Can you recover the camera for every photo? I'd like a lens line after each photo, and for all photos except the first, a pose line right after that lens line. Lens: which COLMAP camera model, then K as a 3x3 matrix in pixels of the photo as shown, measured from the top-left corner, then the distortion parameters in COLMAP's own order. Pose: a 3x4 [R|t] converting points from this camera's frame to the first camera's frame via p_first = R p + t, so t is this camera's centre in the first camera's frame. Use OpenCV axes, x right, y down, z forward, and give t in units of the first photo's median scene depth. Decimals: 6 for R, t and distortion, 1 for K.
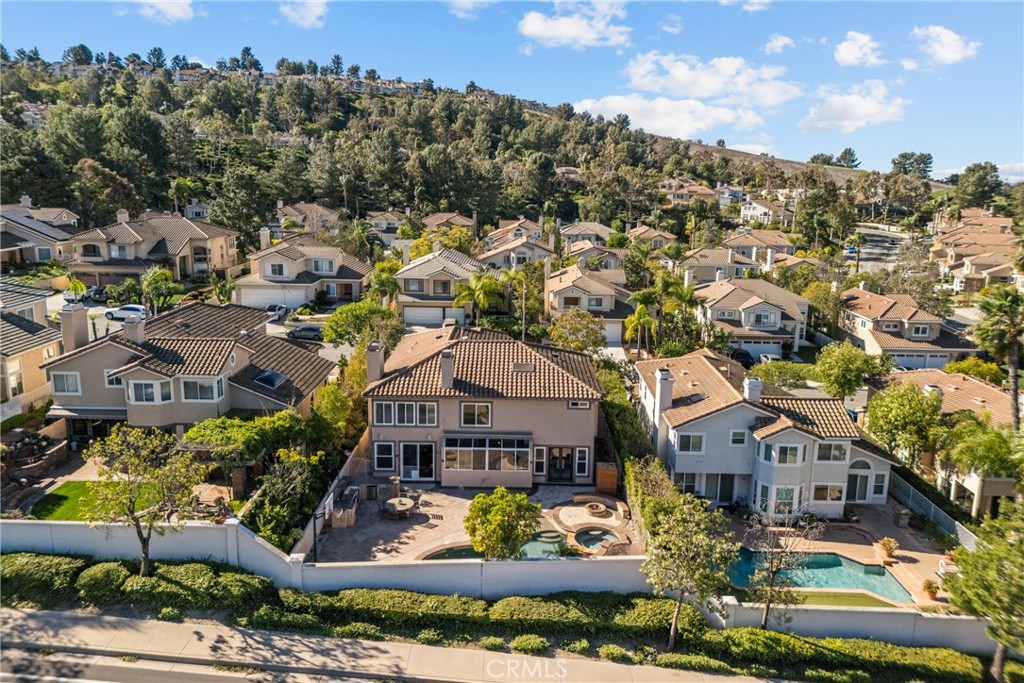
lens RADIAL K [[734.4, 0, 518.8], [0, 734.4, 341.1], [0, 0, 1]] dist [0.030672, -0.004259]
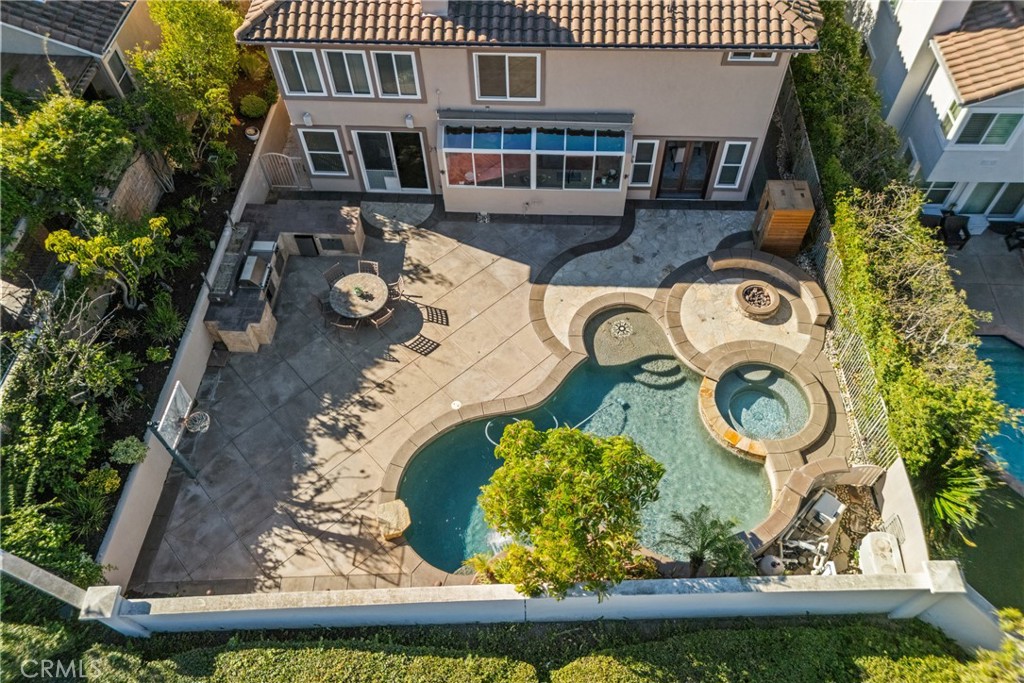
lens RADIAL K [[734.4, 0, 518.8], [0, 734.4, 341.1], [0, 0, 1]] dist [0.030672, -0.004259]
pose [[0.998198, 0.017042, -0.057538, -0.023490], [0.026504, 0.735029, 0.677518, -0.081999], [0.053838, -0.677822, 0.733253, 0.573576]]
